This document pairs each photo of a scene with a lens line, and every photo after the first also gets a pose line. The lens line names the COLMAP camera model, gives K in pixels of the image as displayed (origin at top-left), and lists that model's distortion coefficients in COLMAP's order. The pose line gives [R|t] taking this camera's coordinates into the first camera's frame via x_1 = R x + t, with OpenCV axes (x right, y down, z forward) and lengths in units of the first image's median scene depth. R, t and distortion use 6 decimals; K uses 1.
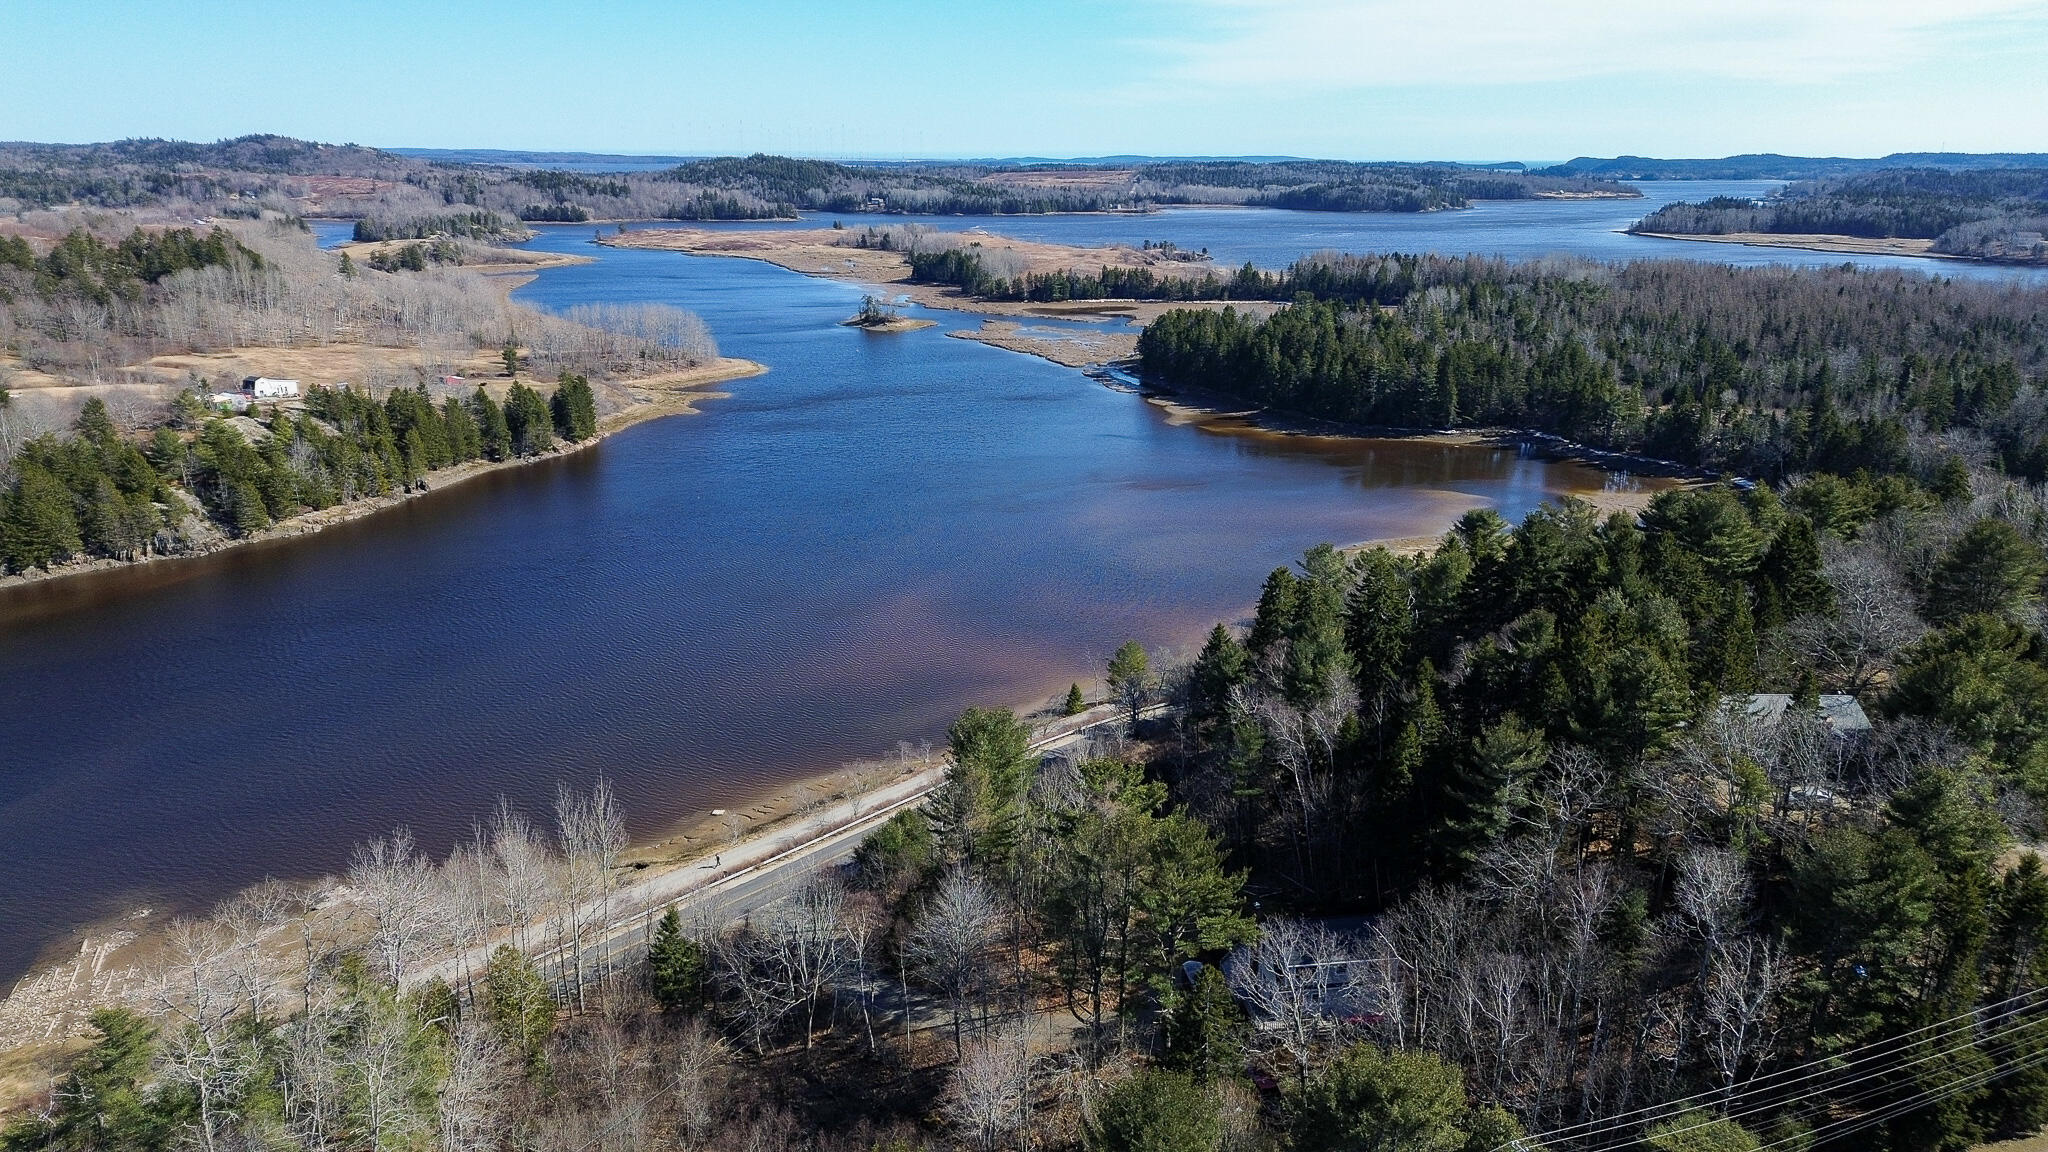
lens RADIAL K [[1414.6, 0, 1024.0], [0, 1414.6, 576.0], [0, 0, 1]] dist [0.073193, -0.078356]
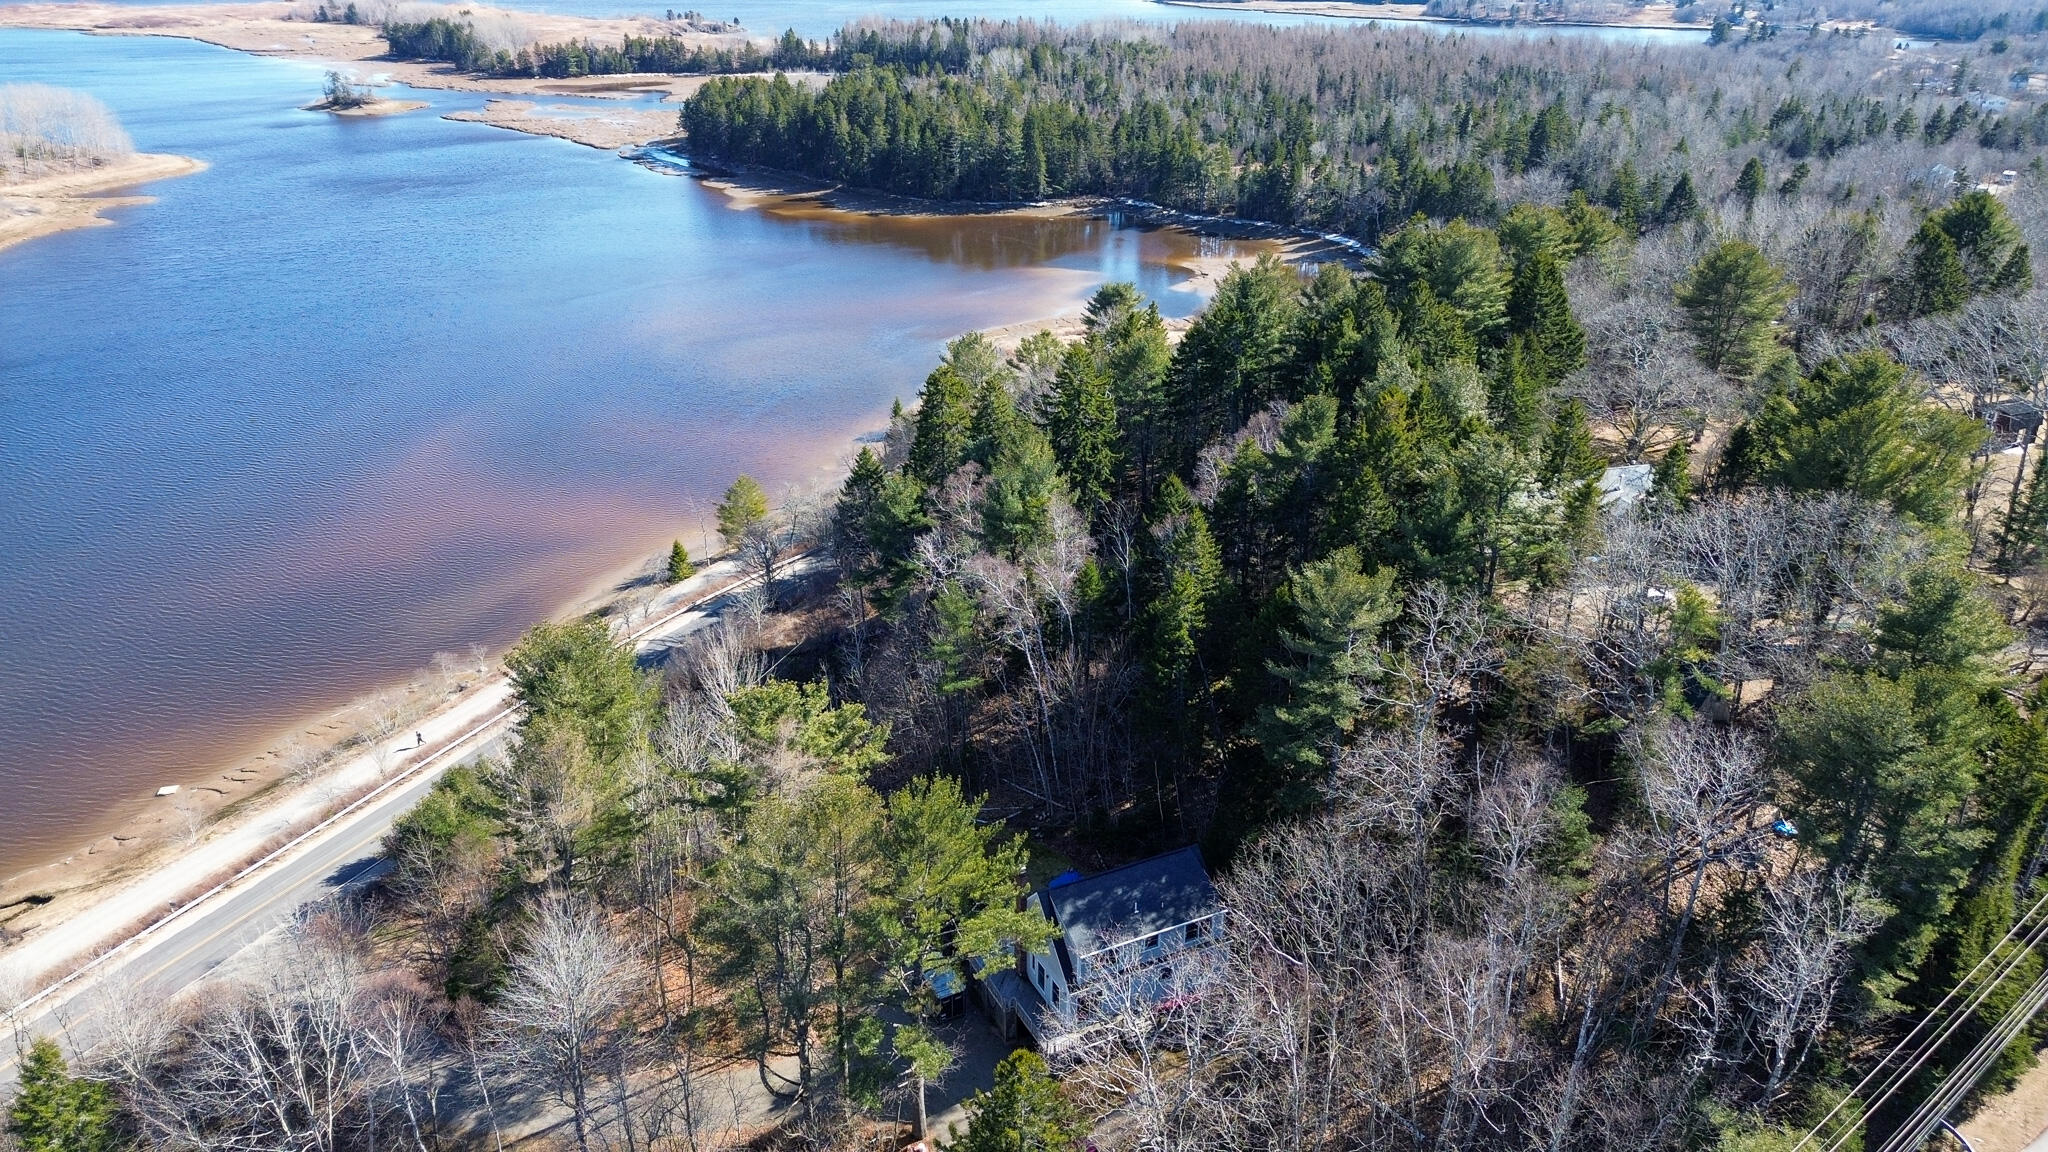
lens RADIAL K [[1414.6, 0, 1024.0], [0, 1414.6, 576.0], [0, 0, 1]] dist [0.073193, -0.078356]
pose [[0.950983, -0.123690, 0.283429, -0.002686], [0.083501, 0.985188, 0.149772, -0.002253], [-0.297756, -0.118764, 0.947226, 0.101018]]
